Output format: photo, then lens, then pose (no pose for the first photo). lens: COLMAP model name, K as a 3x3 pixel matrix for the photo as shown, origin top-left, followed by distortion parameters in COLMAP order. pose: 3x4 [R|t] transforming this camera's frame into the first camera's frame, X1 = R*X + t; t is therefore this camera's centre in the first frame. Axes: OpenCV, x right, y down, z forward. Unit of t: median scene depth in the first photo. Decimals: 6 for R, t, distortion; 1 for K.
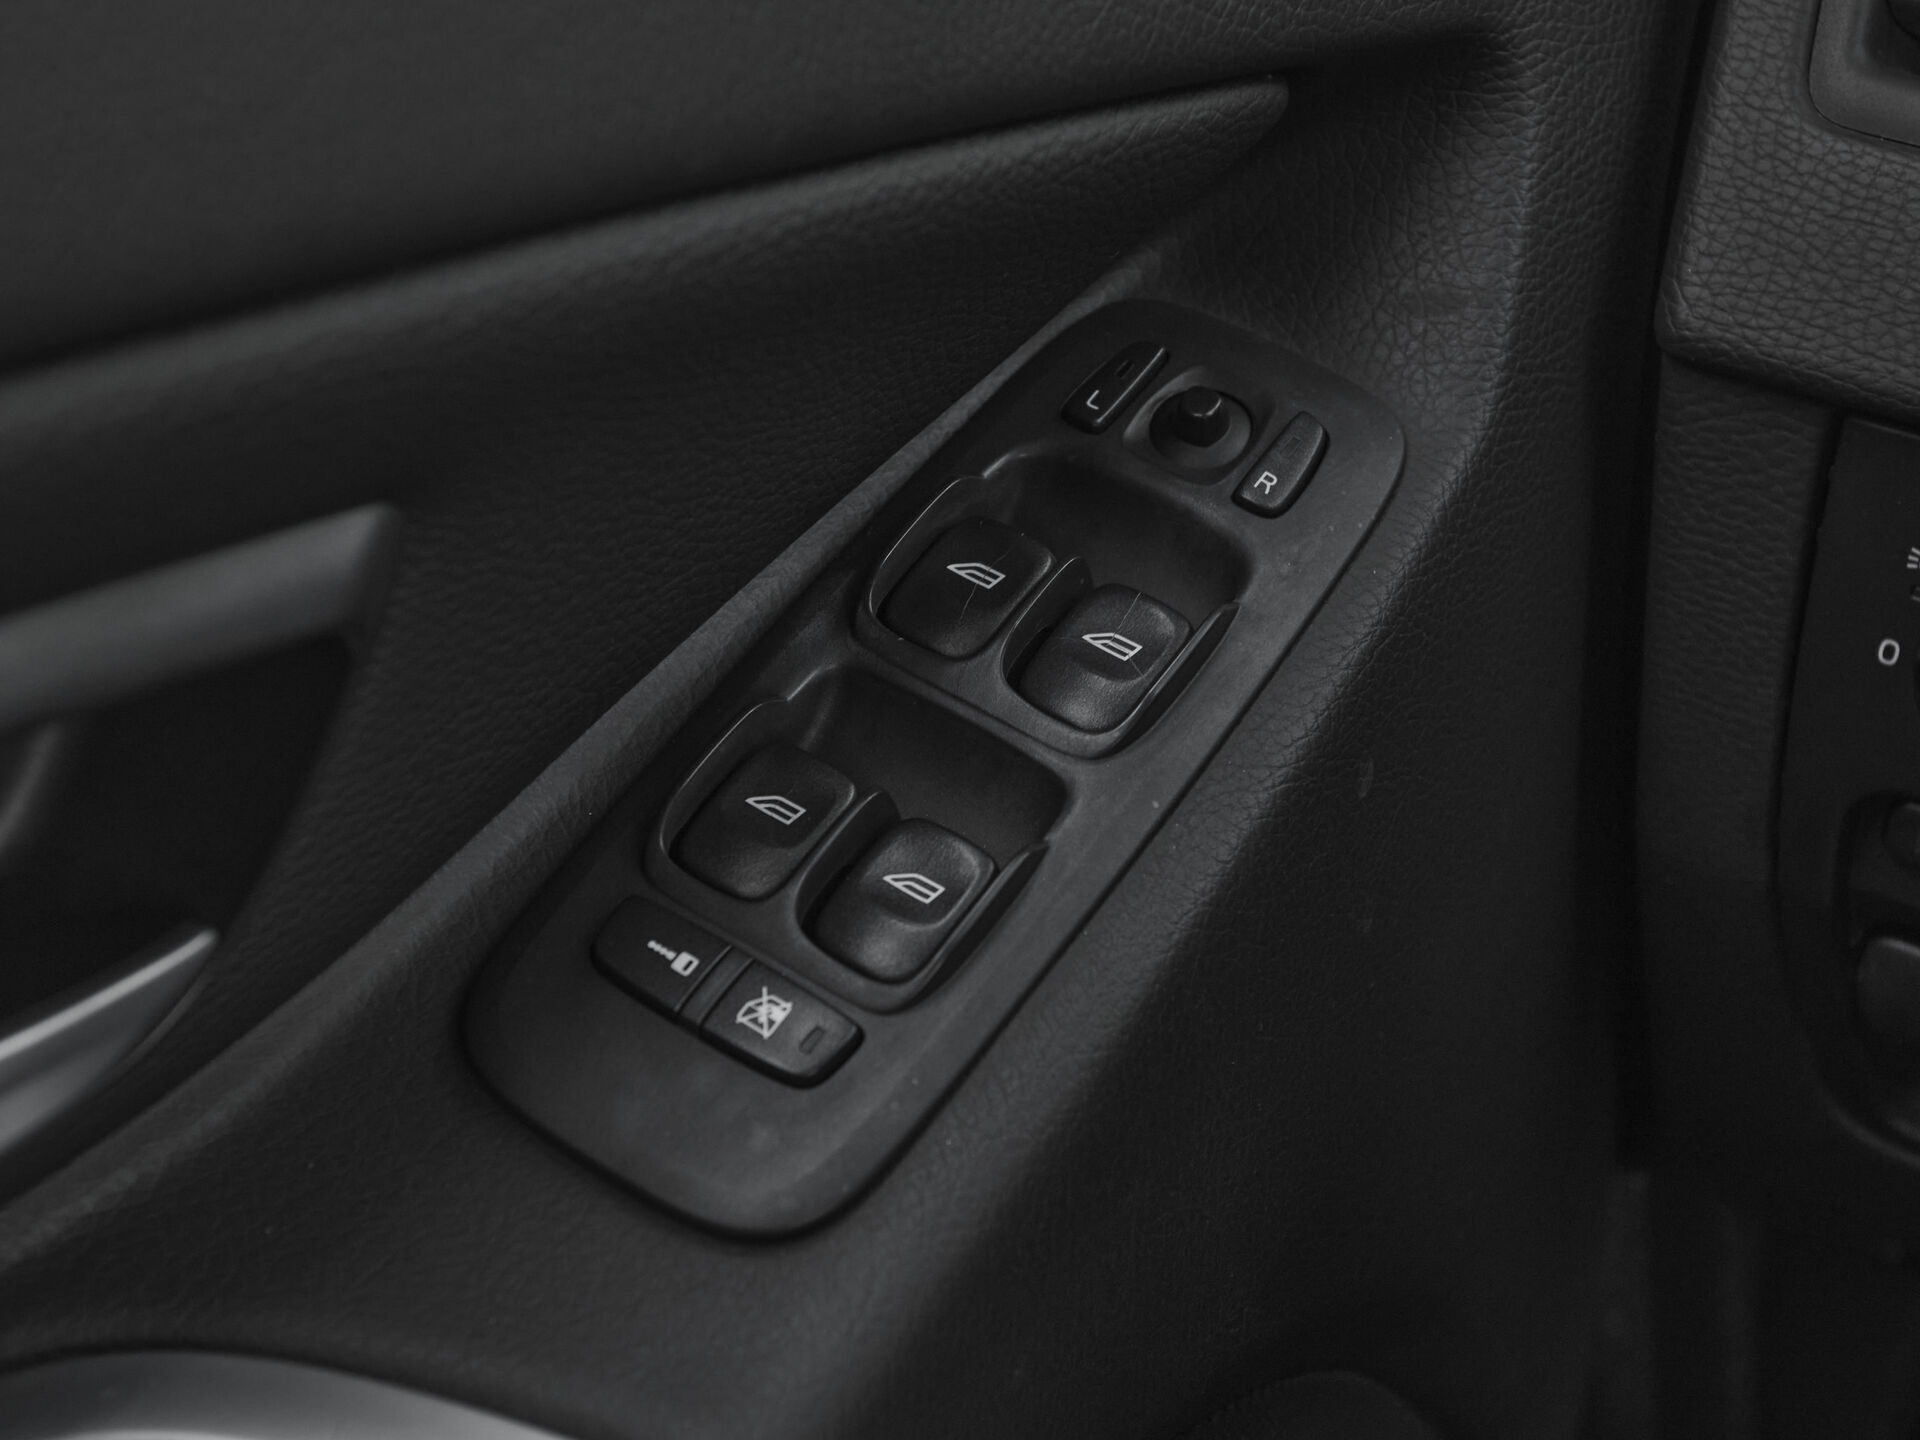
lens RADIAL K [[3093.1, 0, 960.0], [0, 3093.1, 720.0], [0, 0, 1]] dist [-0.012436, 0.063808]
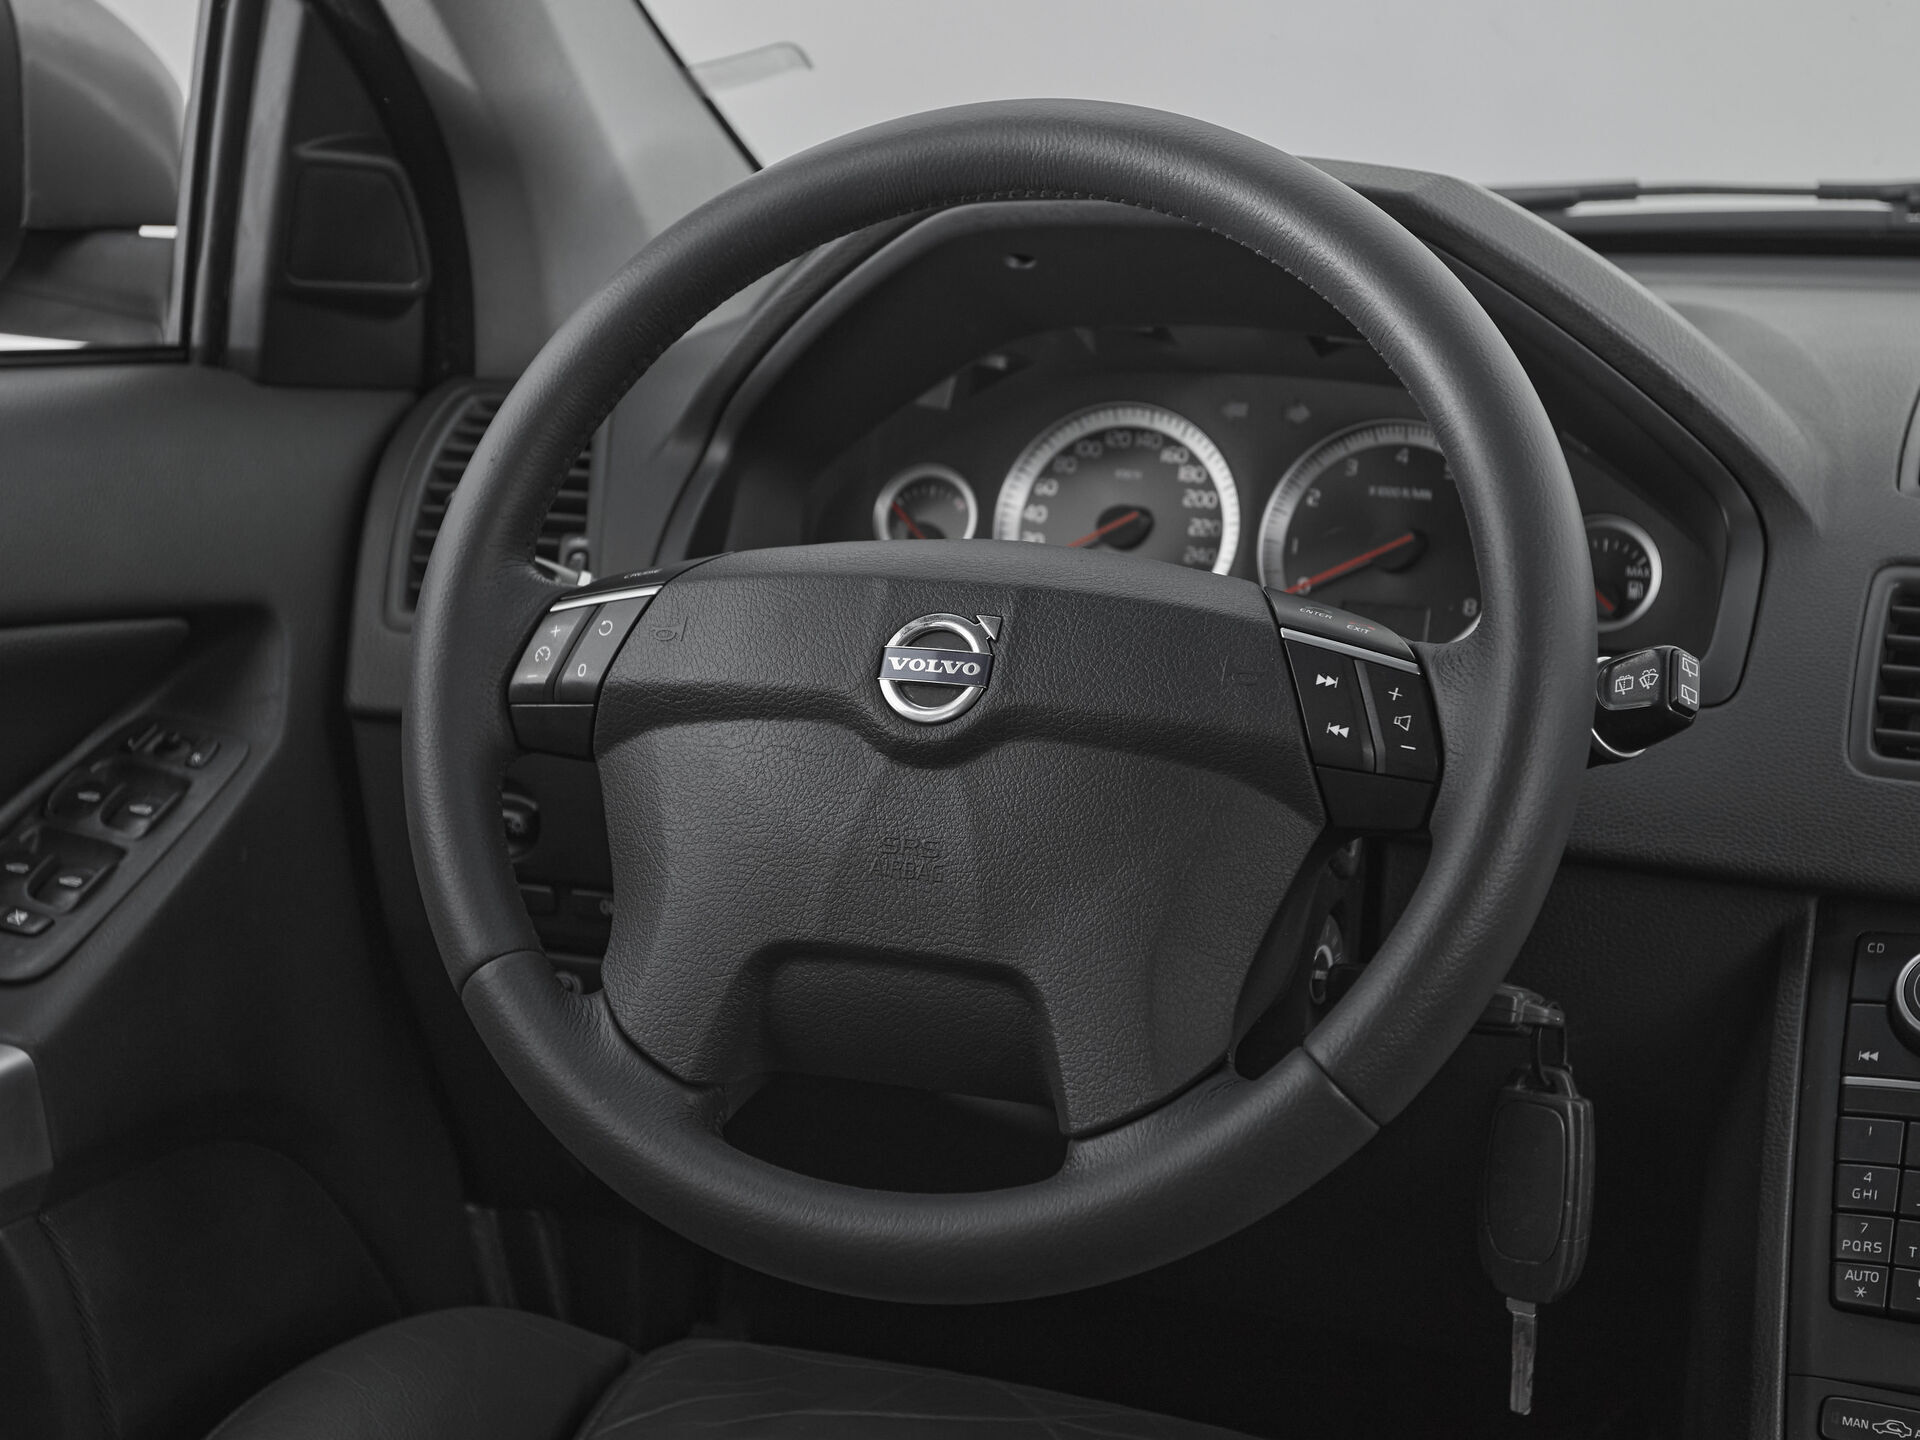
lens RADIAL K [[2733.2, 0, 951.8], [0, 2733.2, 713.1], [0, 0, 1]] dist [0.013932, 0.100158]
pose [[0.955081, -0.097582, 0.279819, 0.061062], [0.184452, 0.934781, -0.303582, 0.740561], [-0.231945, 0.341559, 0.910790, -1.381697]]
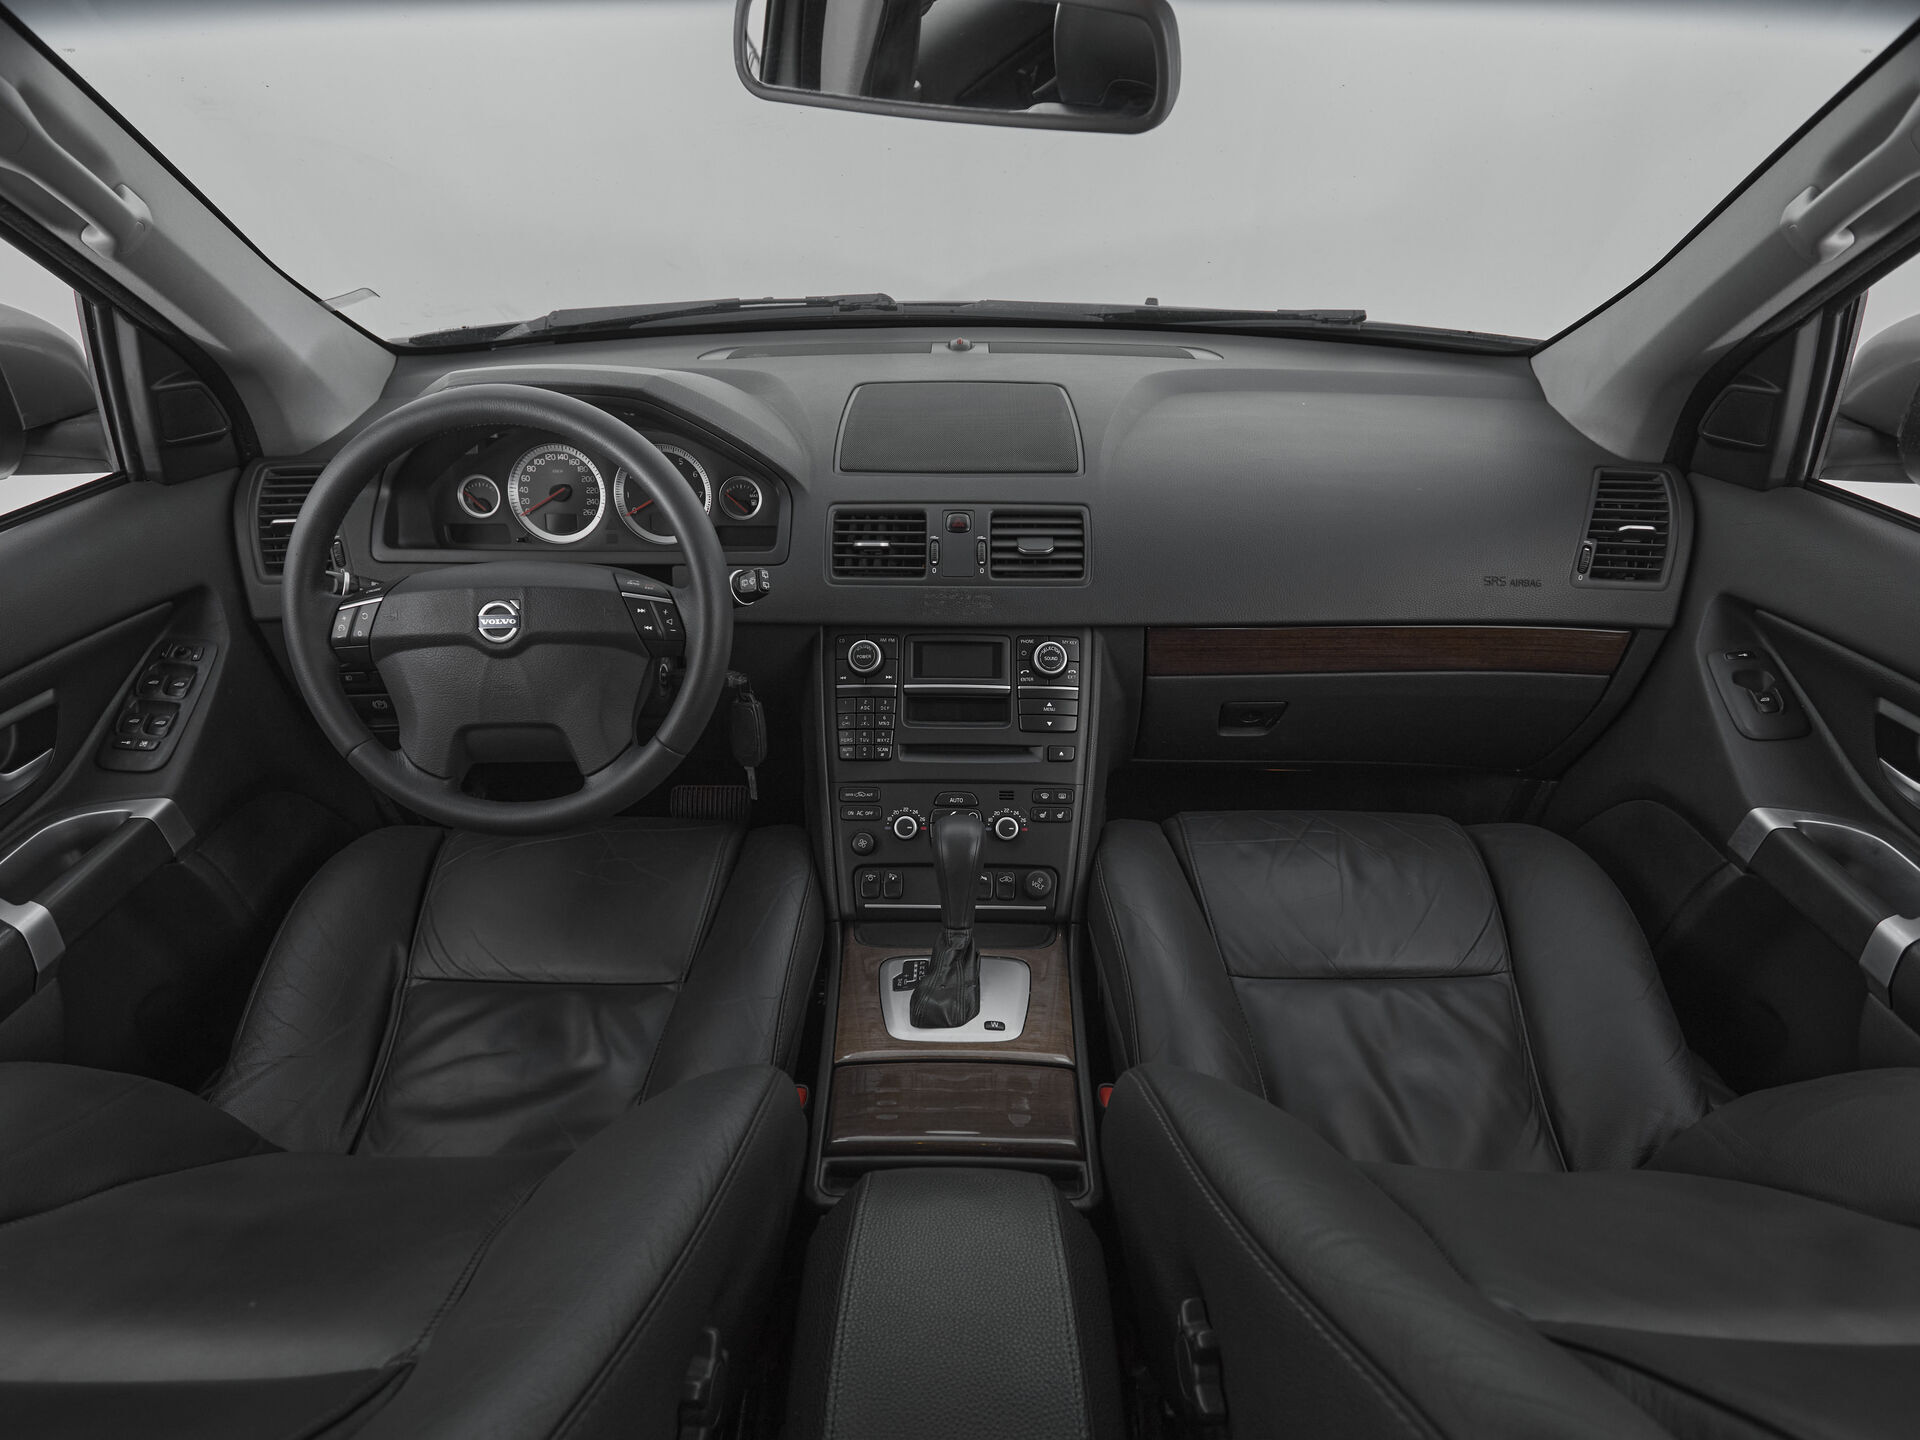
lens RADIAL K [[1097.5, 0, 934.5], [0, 1097.5, 783.7], [0, 0, 1]] dist [-0.000278, 0.001057]
pose [[0.786371, -0.383276, 0.484480, 0.097667], [0.367463, 0.920639, 0.131888, 0.457356], [-0.496580, 0.074316, 0.864804, -1.876154]]
